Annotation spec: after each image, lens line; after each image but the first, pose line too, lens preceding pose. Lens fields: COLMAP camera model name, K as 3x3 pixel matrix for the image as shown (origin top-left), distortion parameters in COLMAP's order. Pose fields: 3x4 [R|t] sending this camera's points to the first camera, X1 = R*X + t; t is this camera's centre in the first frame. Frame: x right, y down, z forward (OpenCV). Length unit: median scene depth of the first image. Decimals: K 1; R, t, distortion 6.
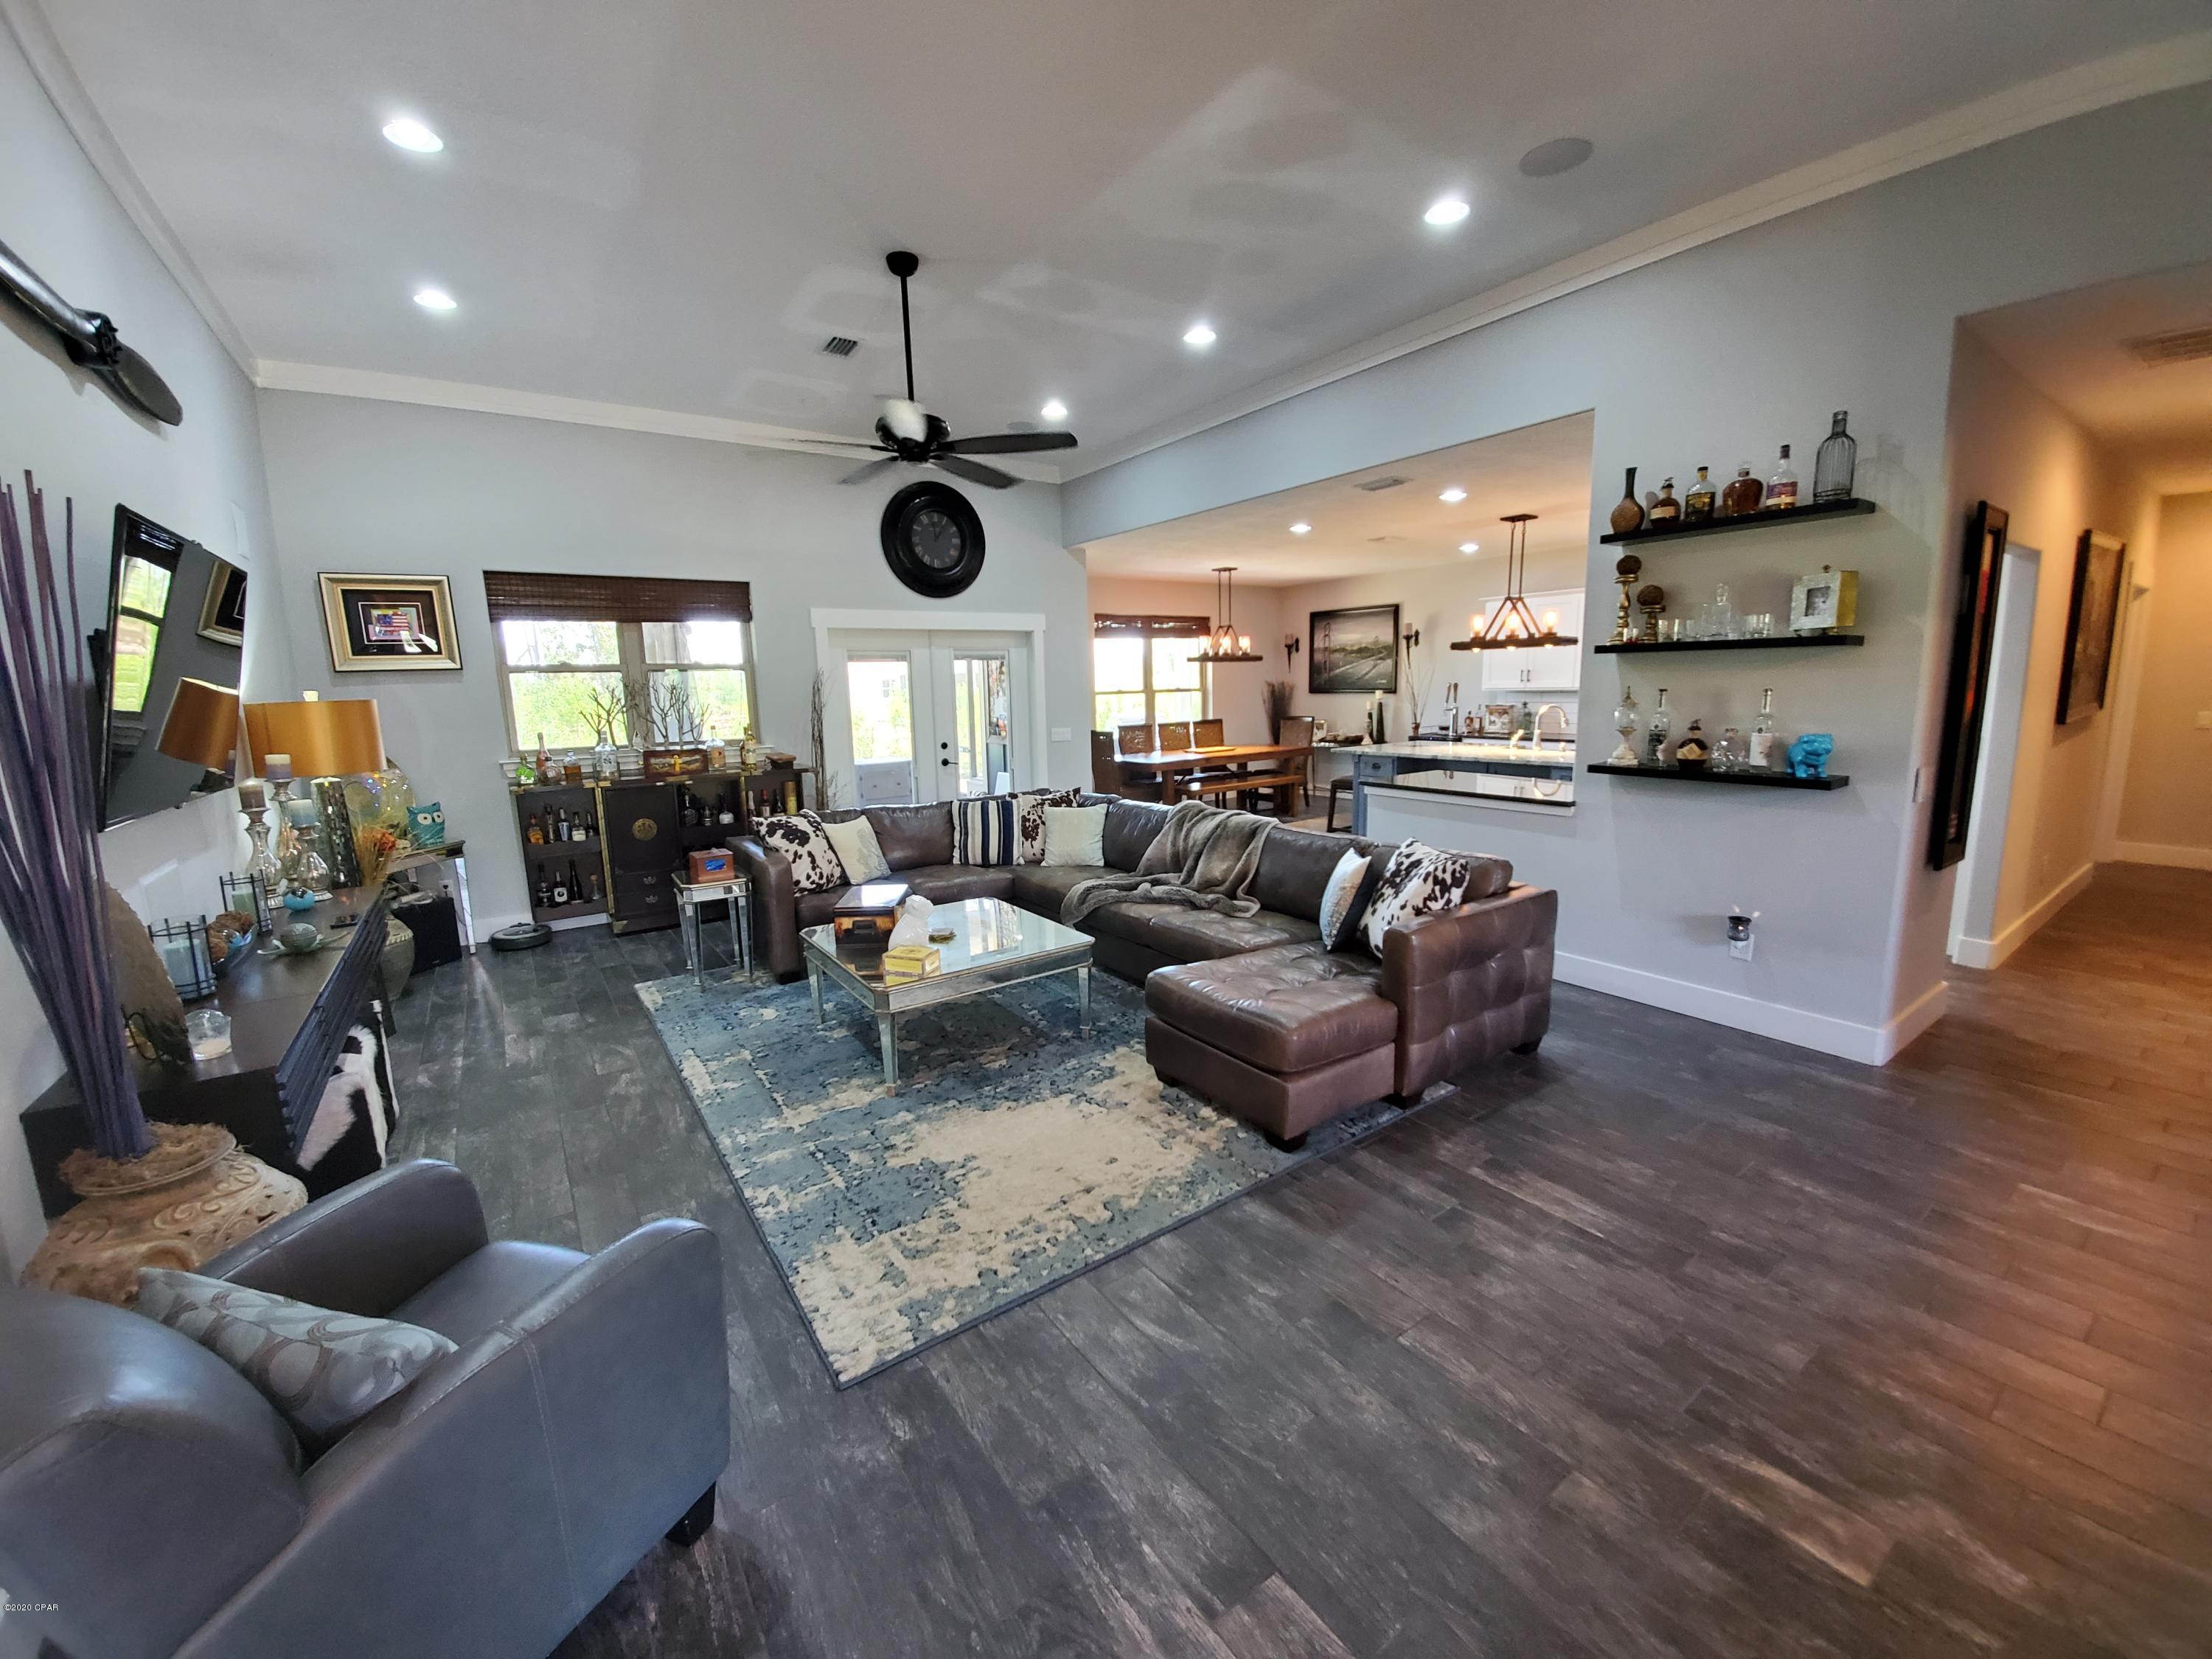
lens RADIAL K [[872.1, 0, 1097.0], [0, 872.1, 822.9], [0, 0, 1]] dist [0.011829, -0.014231]
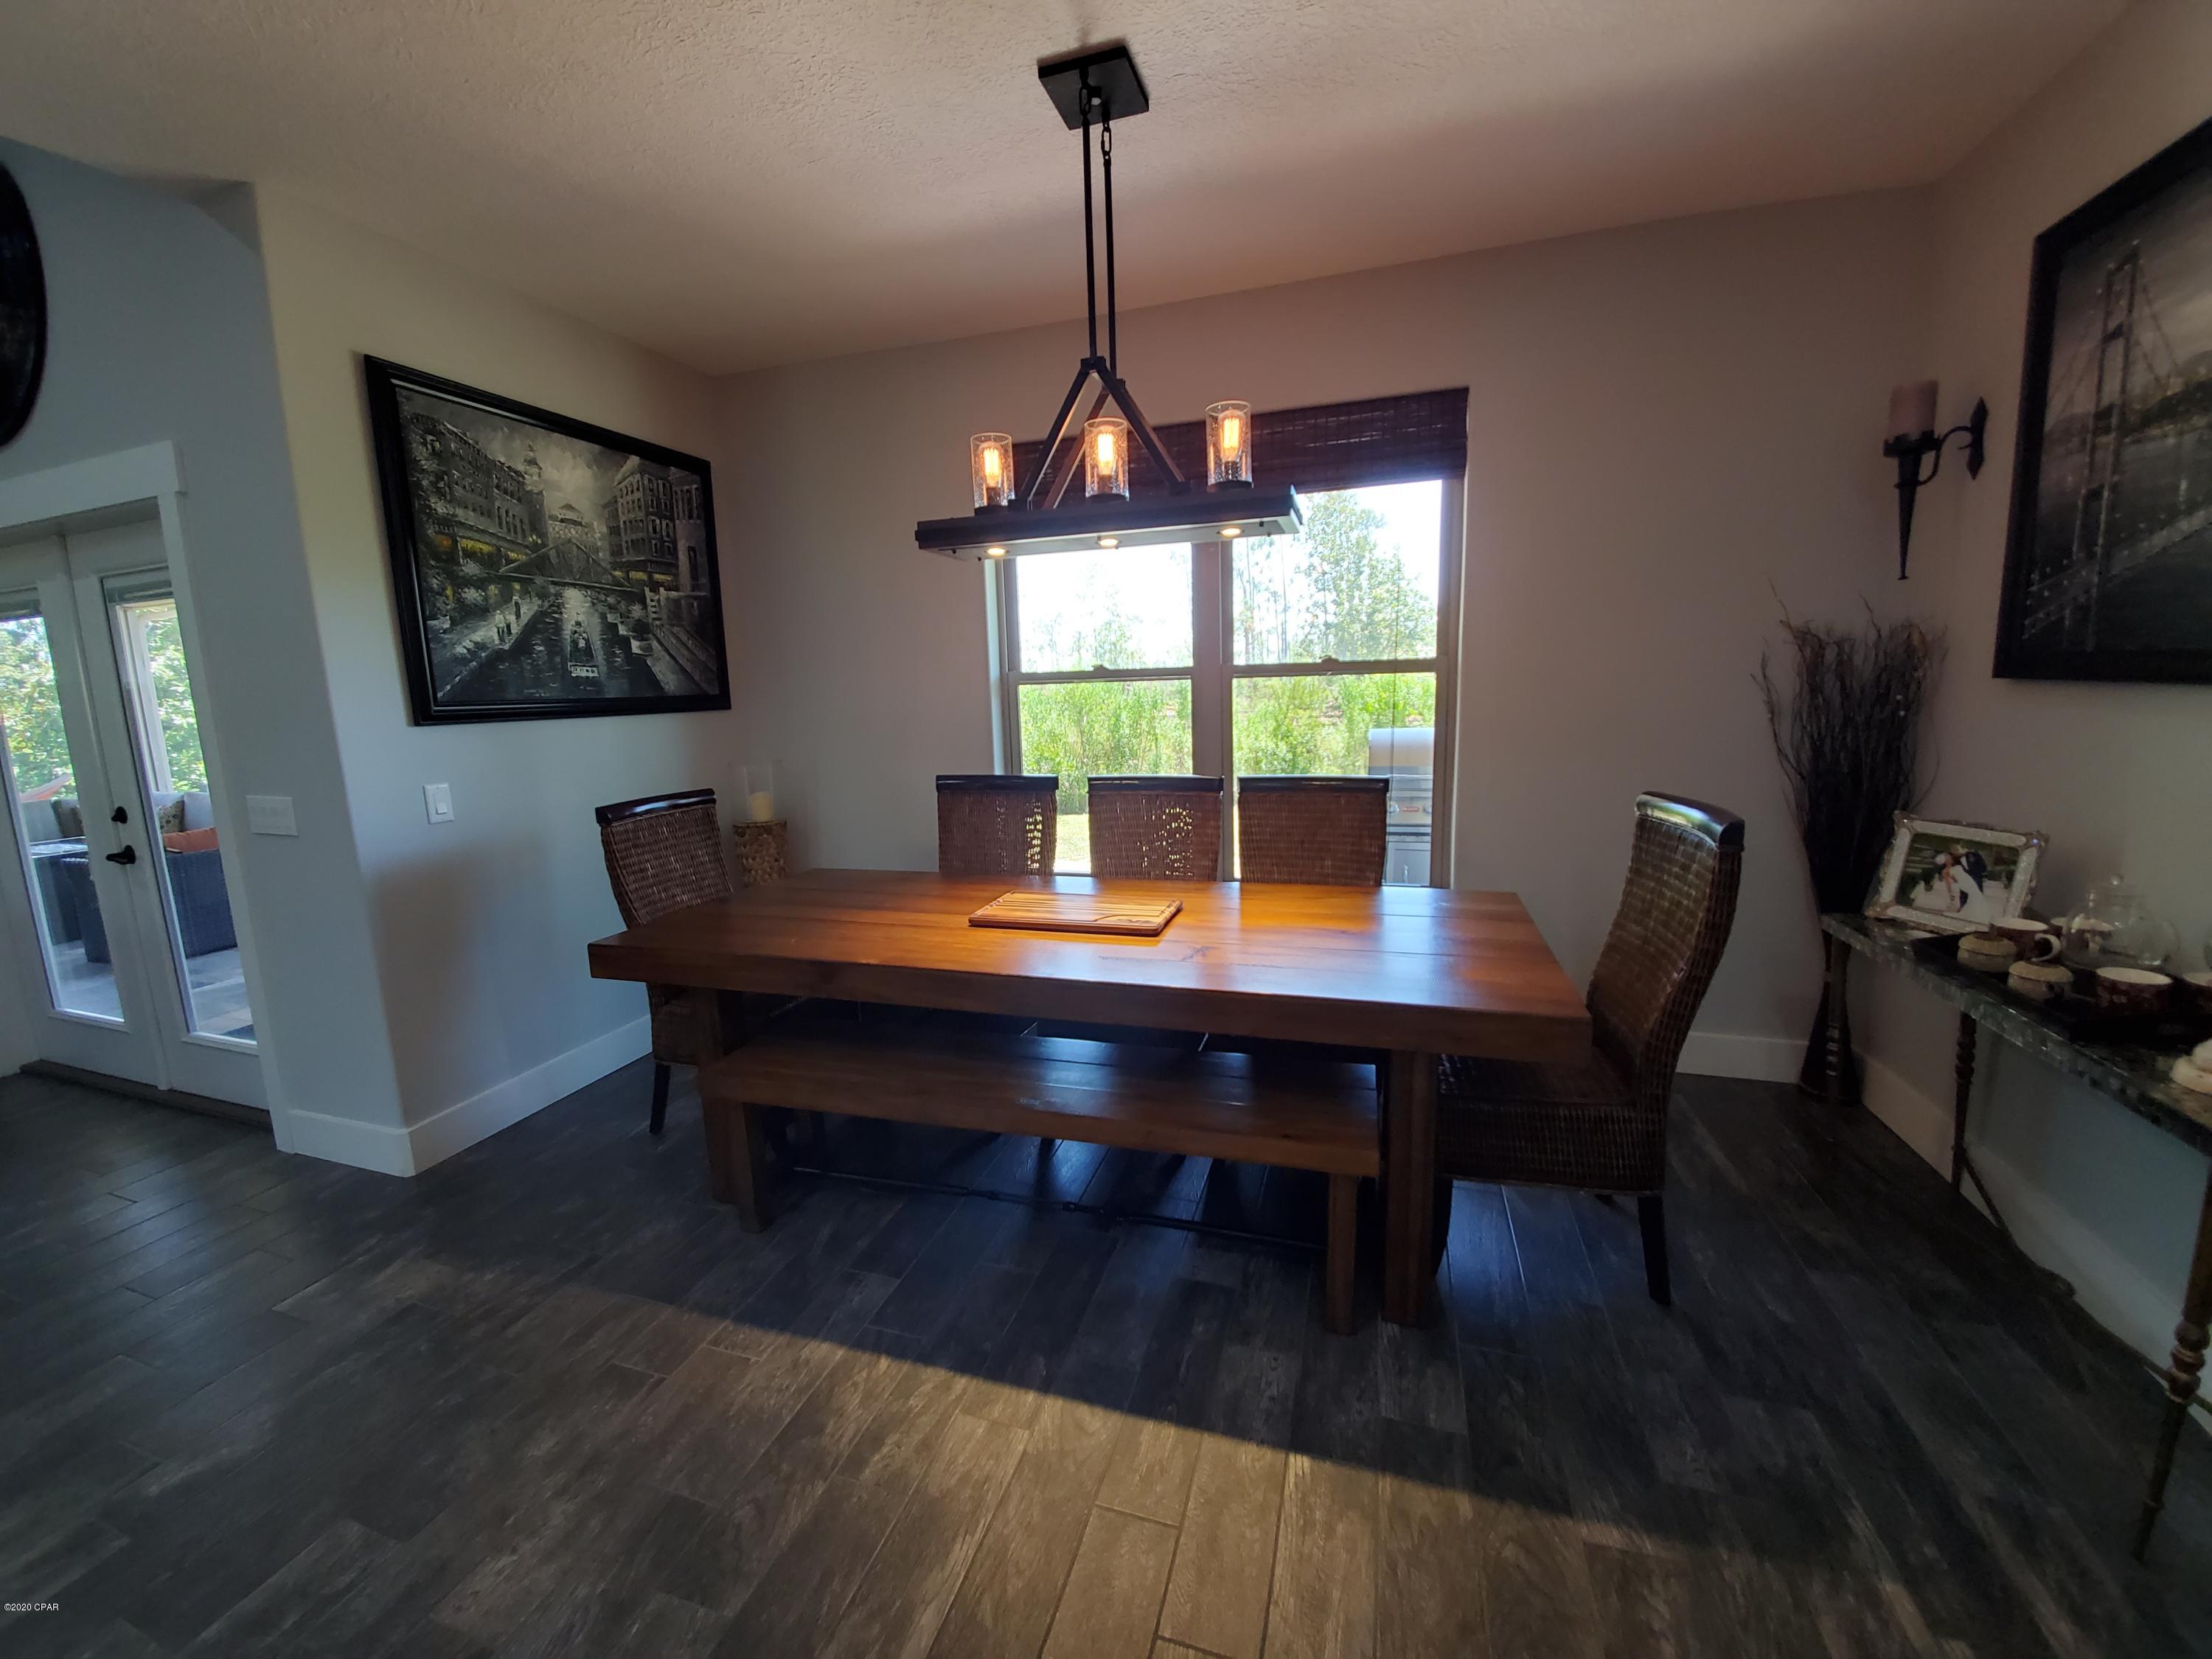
lens RADIAL K [[872.1, 0, 1097.0], [0, 872.1, 822.9], [0, 0, 1]] dist [0.011829, -0.014231]
pose [[0.607967, 0.132313, -0.782860, 0.303802], [-0.110361, 0.990527, 0.081706, -0.121498], [0.786255, 0.036723, 0.616810, 0.799963]]
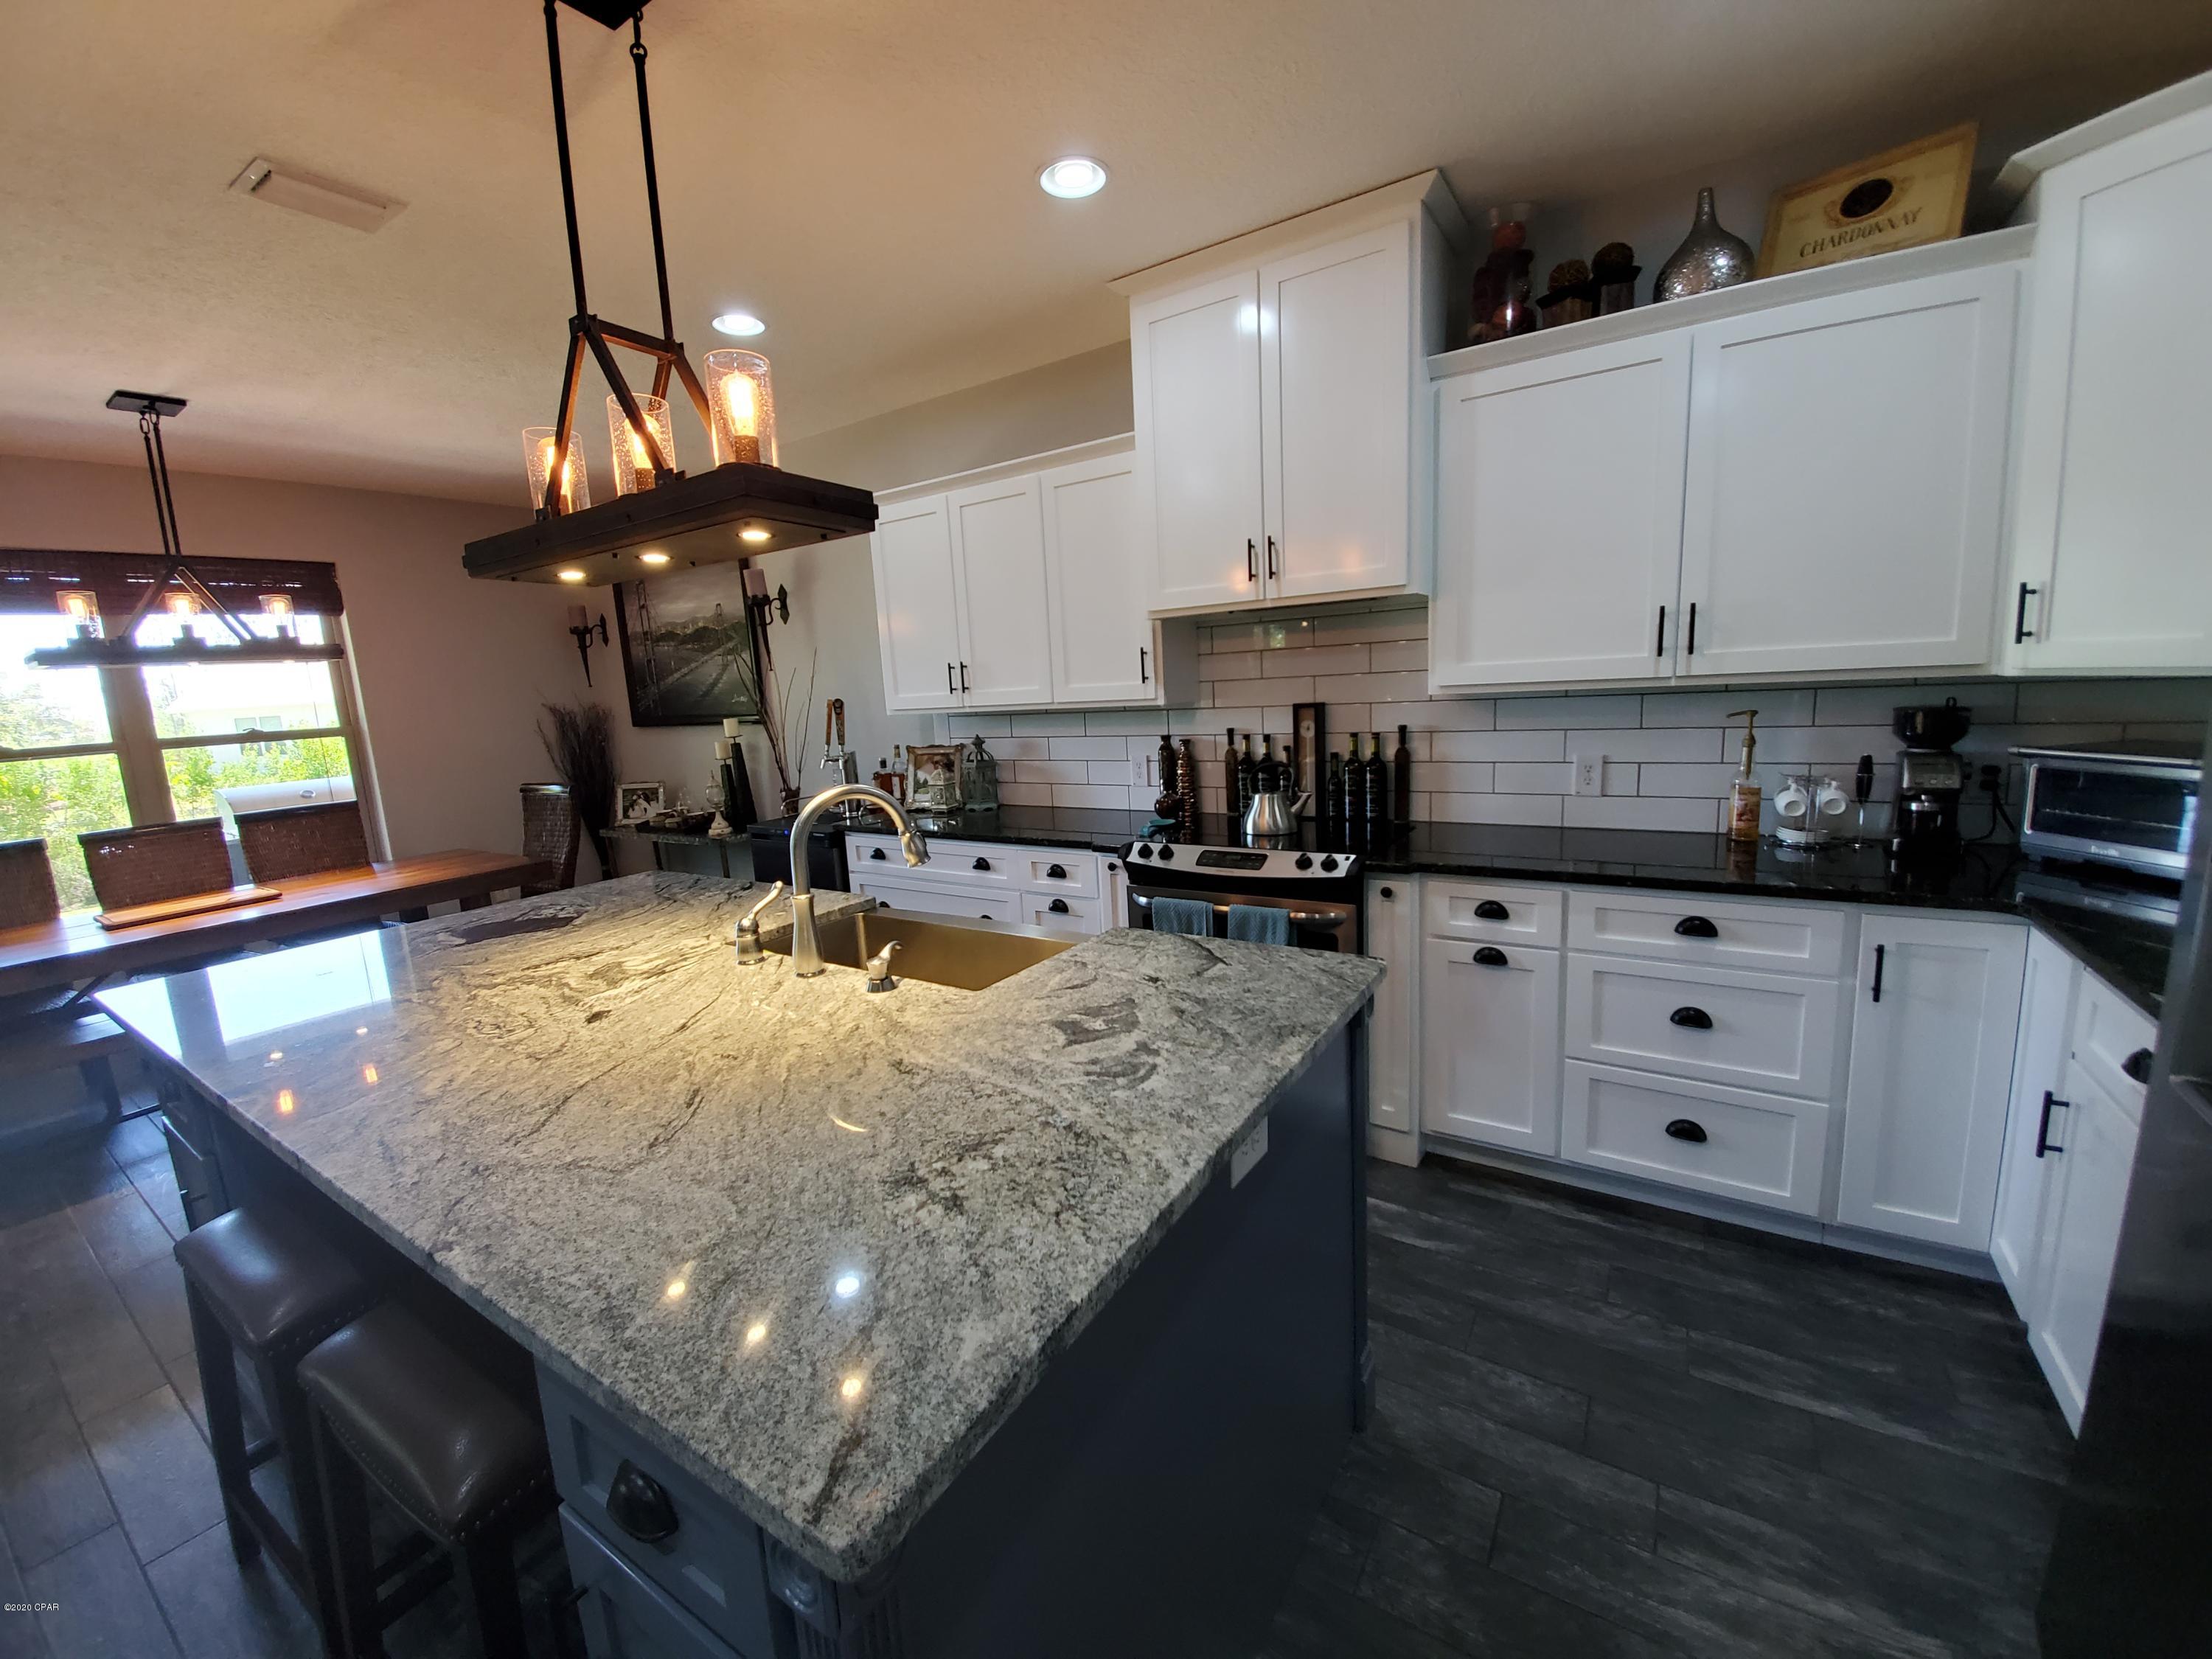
lens RADIAL K [[872.1, 0, 1097.0], [0, 872.1, 822.9], [0, 0, 1]] dist [0.011829, -0.014231]
pose [[0.923795, -0.087388, 0.372782, 0.324882], [0.093440, 0.995623, 0.001842, -0.078166], [-0.371312, 0.033131, 0.927917, 0.493038]]
